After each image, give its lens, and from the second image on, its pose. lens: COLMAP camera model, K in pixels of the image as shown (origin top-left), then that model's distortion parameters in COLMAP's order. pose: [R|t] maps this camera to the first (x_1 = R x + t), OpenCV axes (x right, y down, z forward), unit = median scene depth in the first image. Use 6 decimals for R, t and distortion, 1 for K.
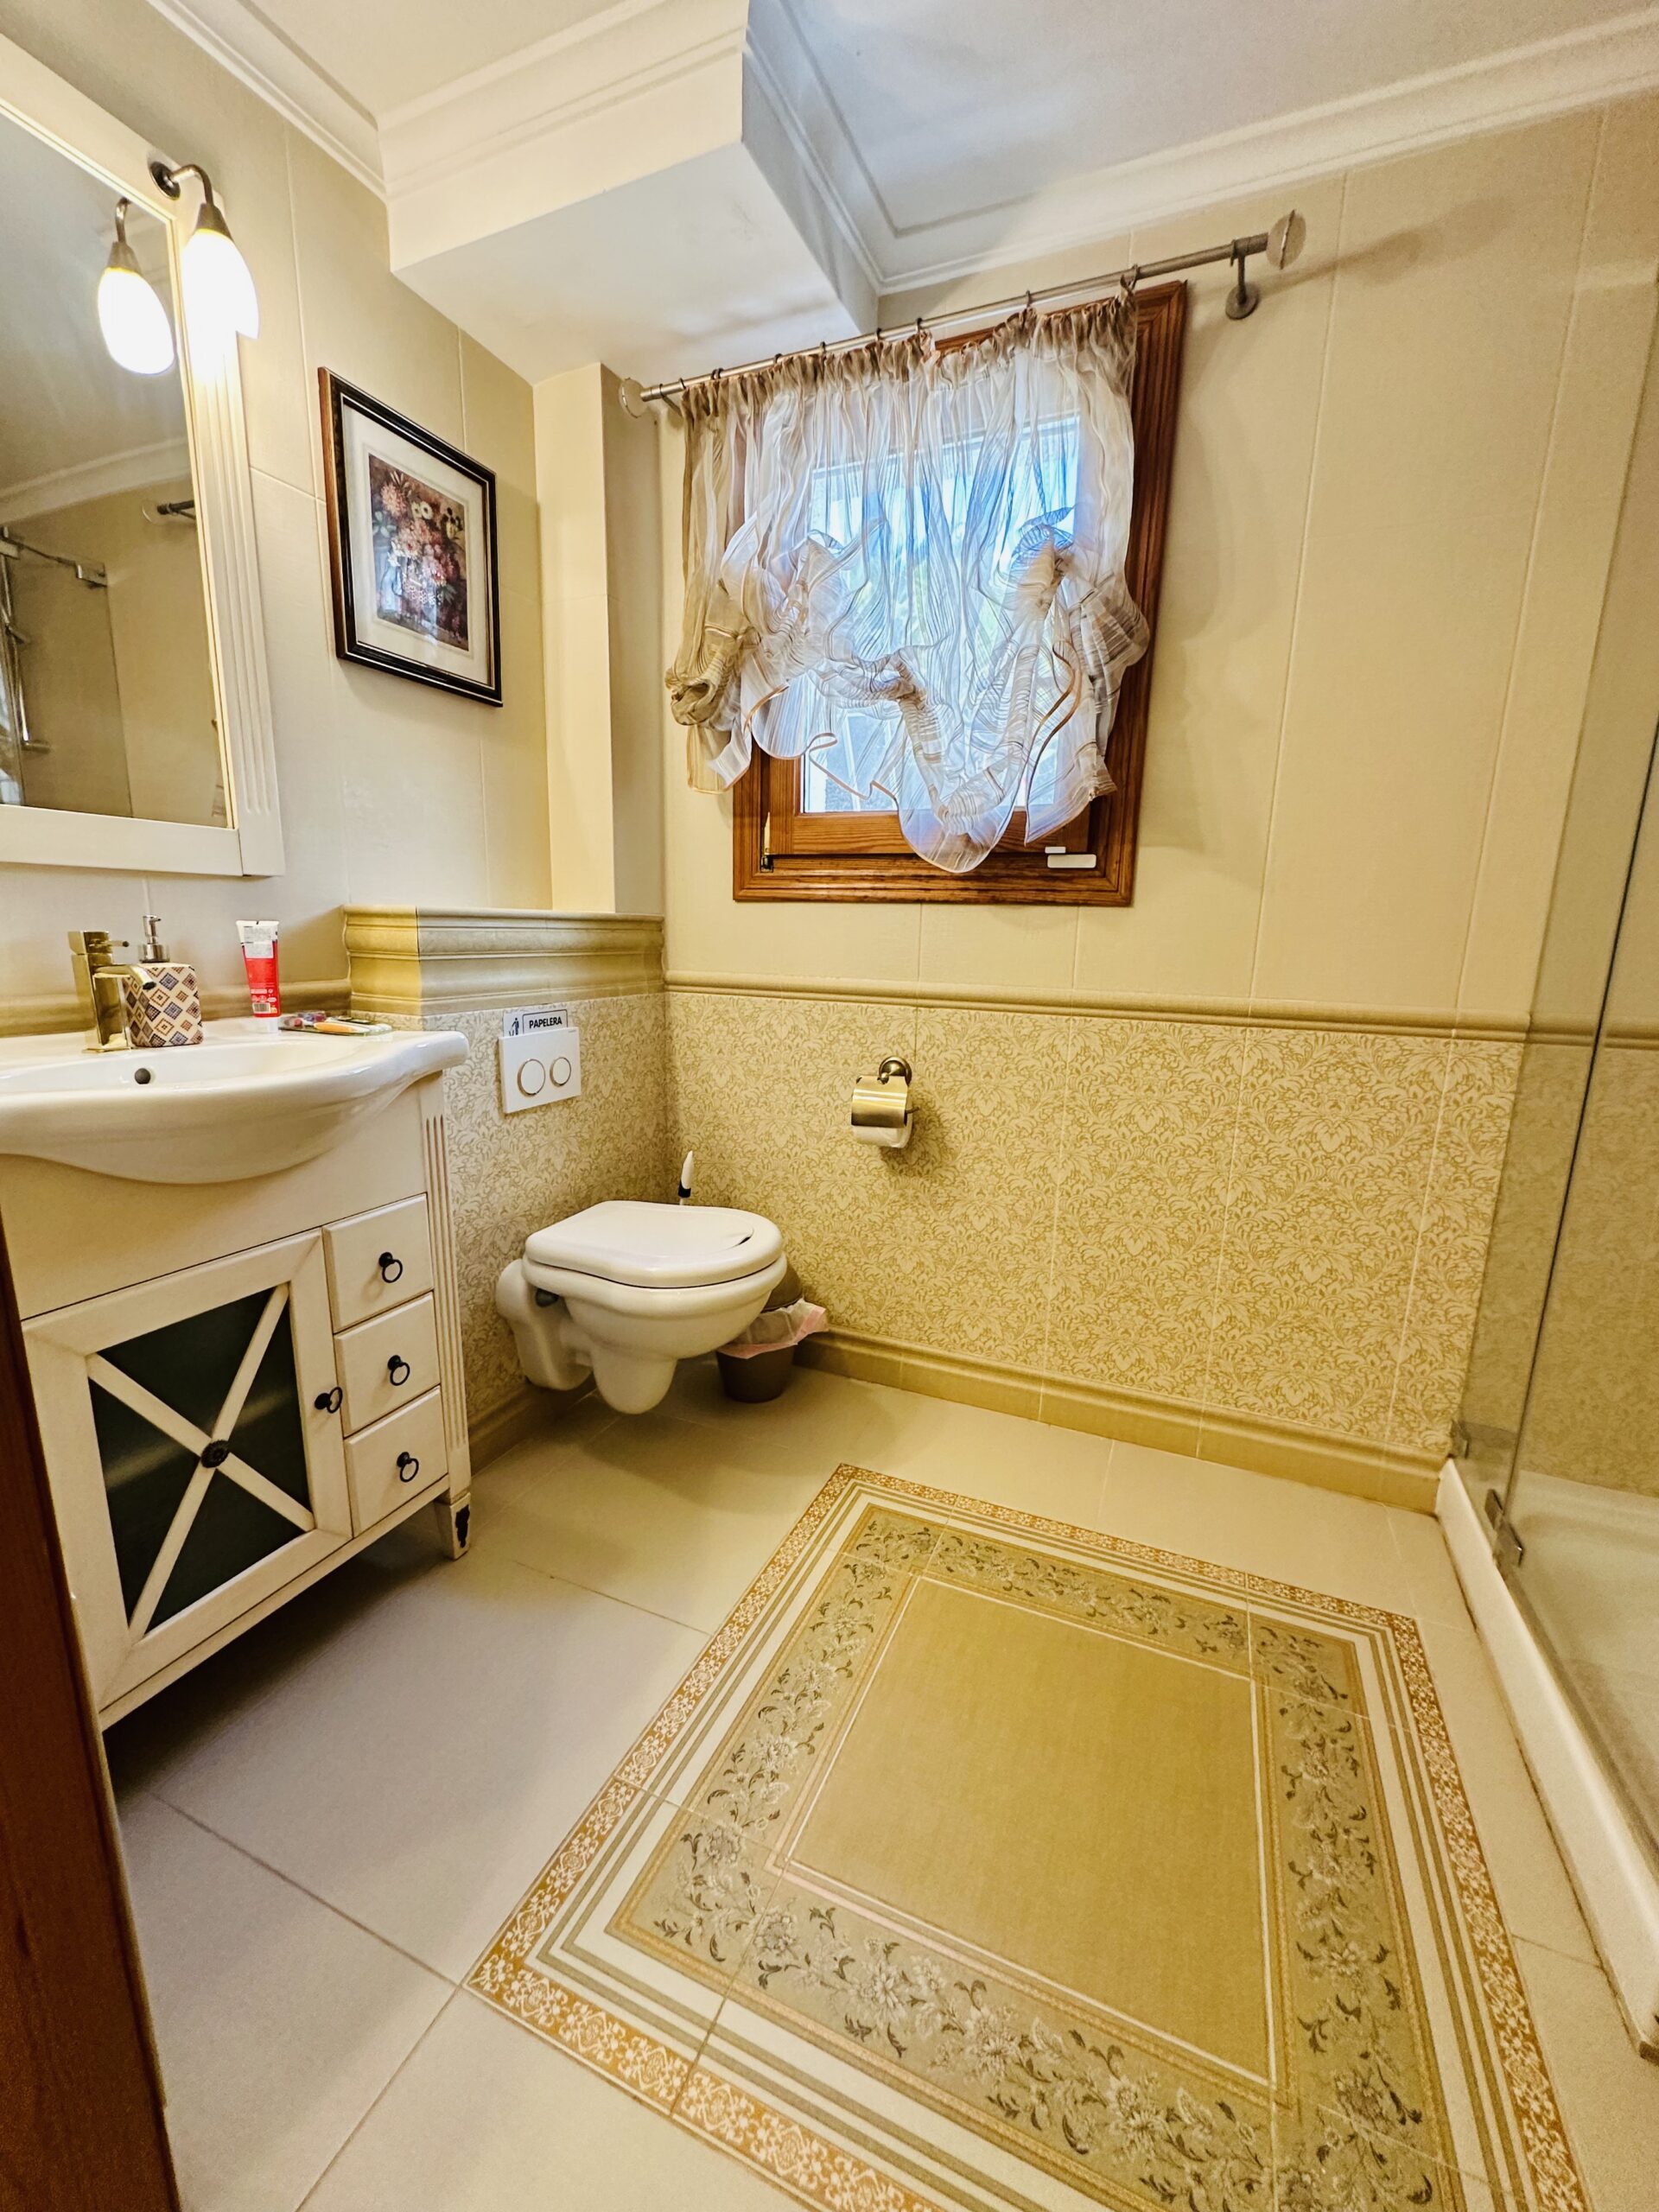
lens RADIAL K [[882.2, 0, 827.4], [0, 882.2, 1111.7], [0, 0, 1]] dist [-0.009328, 0.002410]
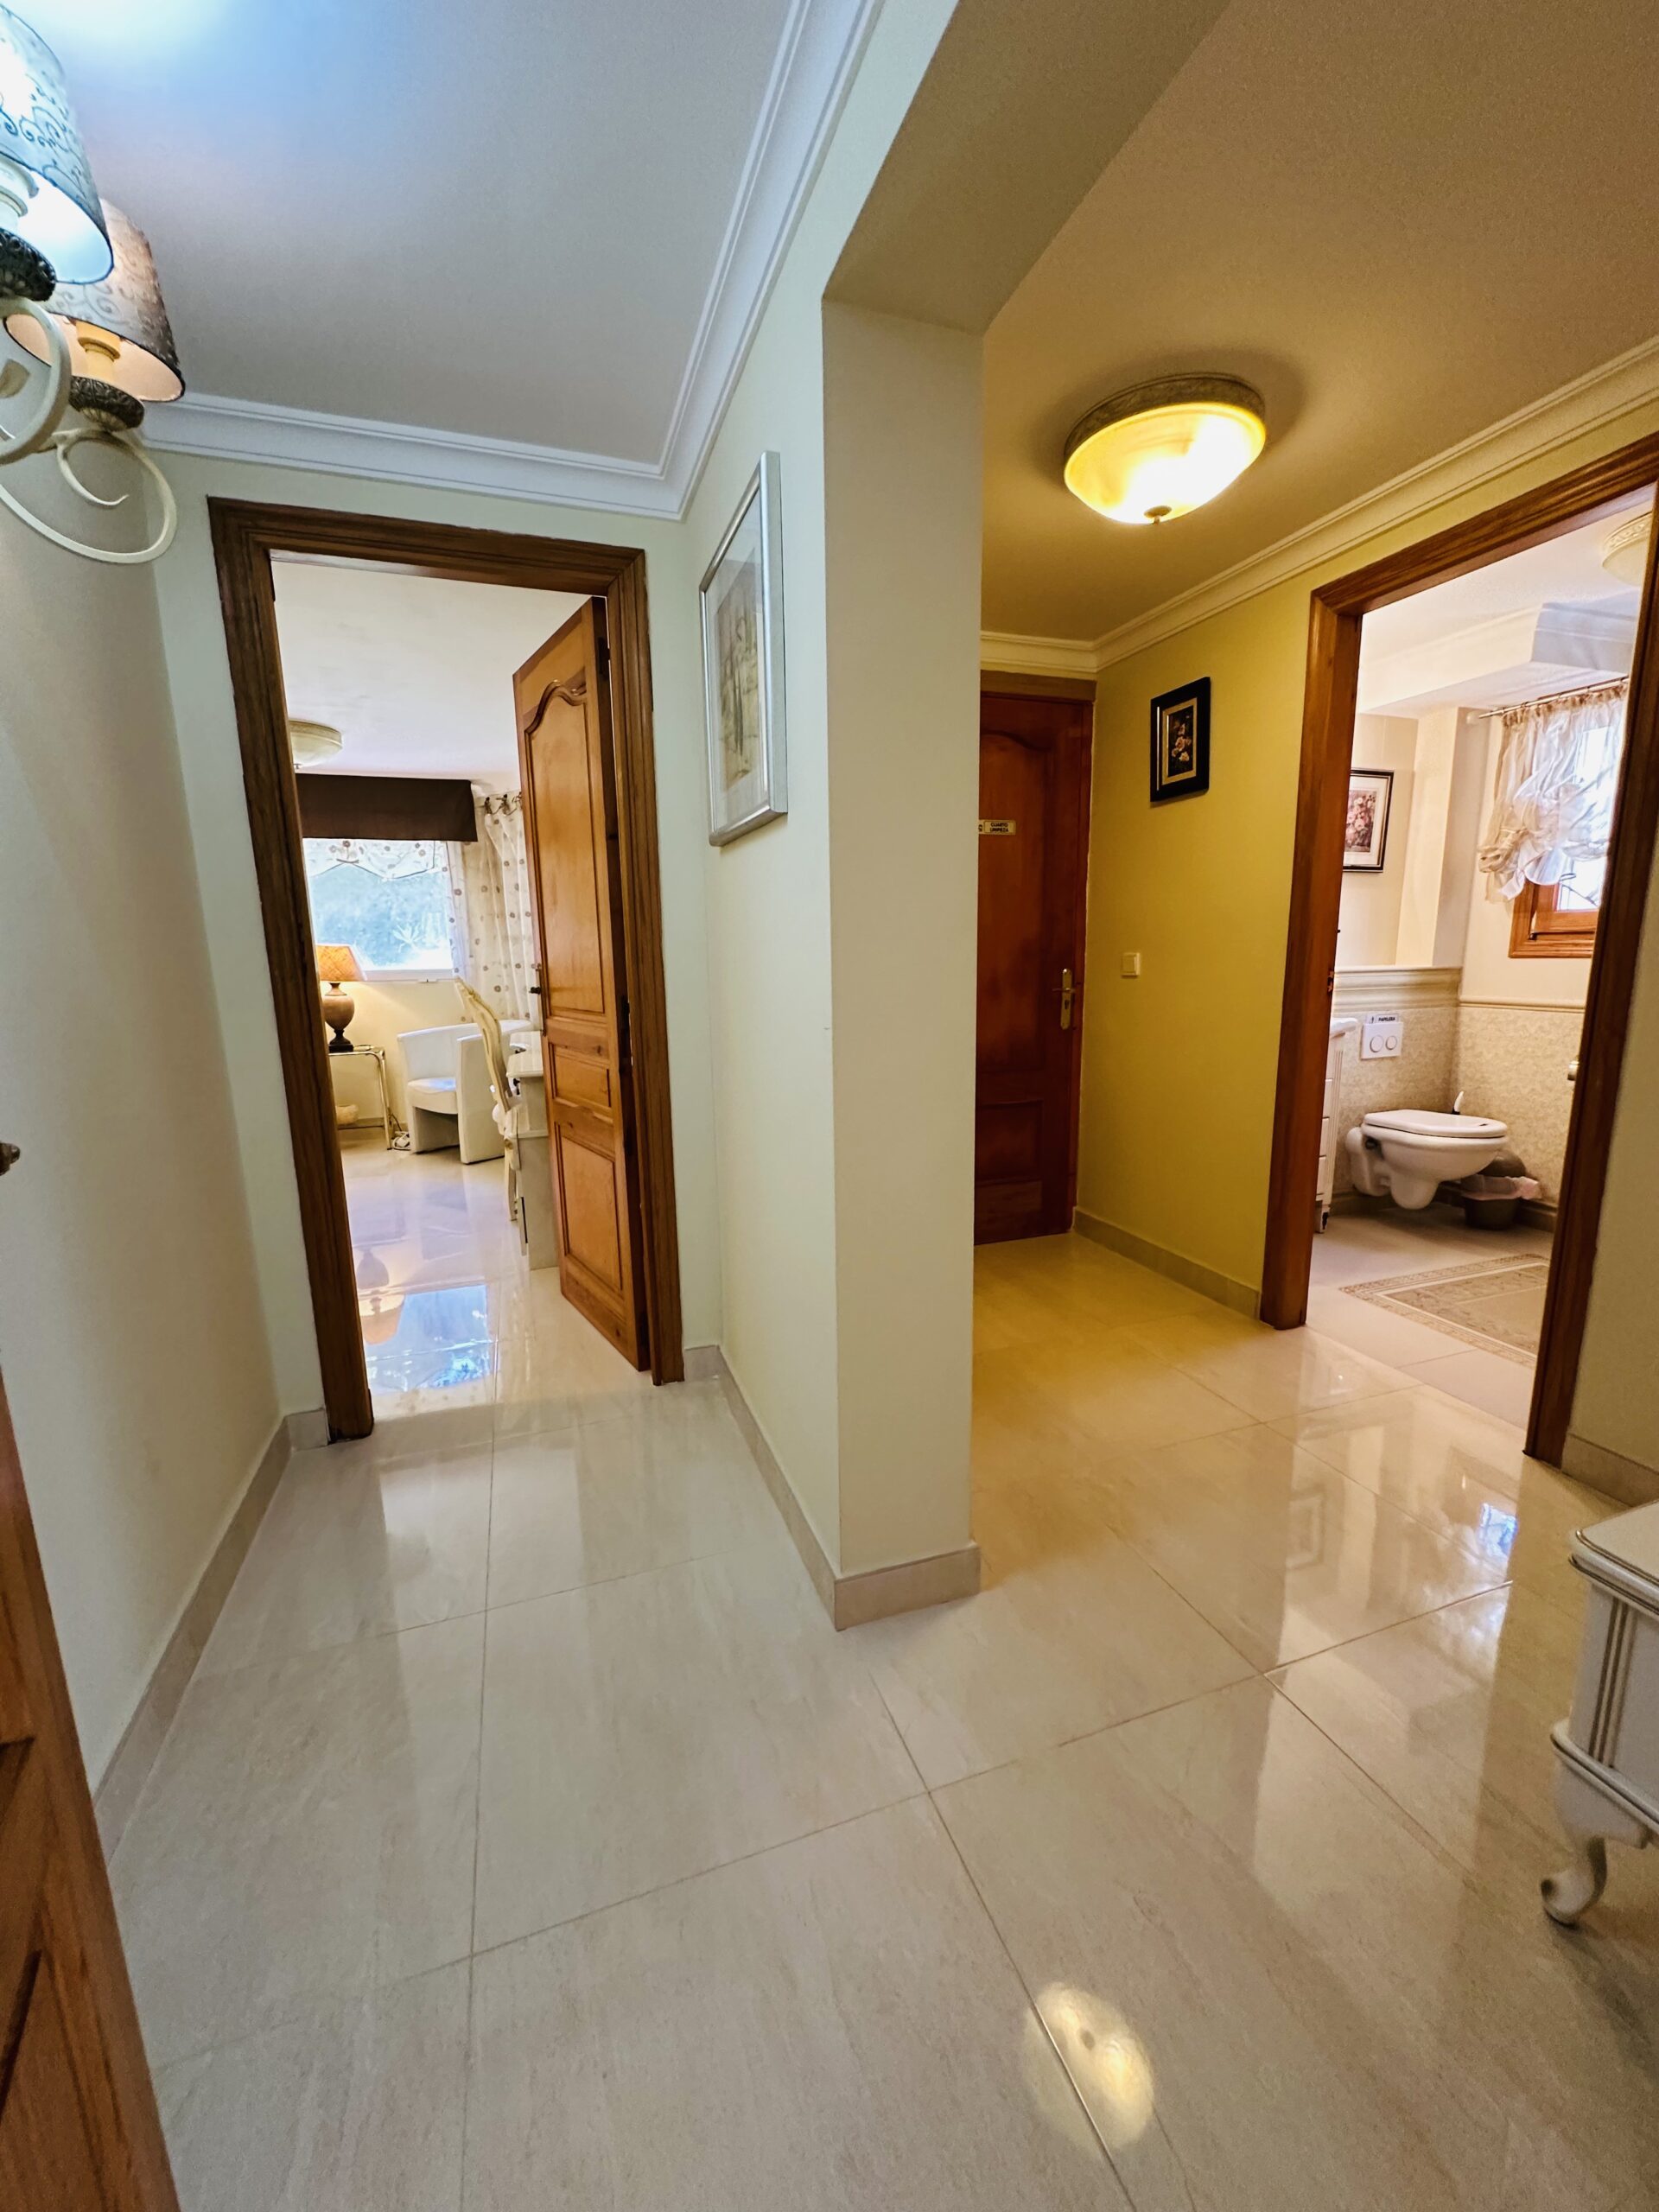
lens RADIAL K [[882.2, 0, 826.9], [0, 882.2, 1112.9], [0, 0, 1]] dist [-0.009328, 0.002410]
pose [[0.674945, 0.098584, -0.731253, 0.340822], [-0.121239, 0.992382, 0.021885, 0.239319], [0.727840, 0.073885, 0.681755, -1.407697]]
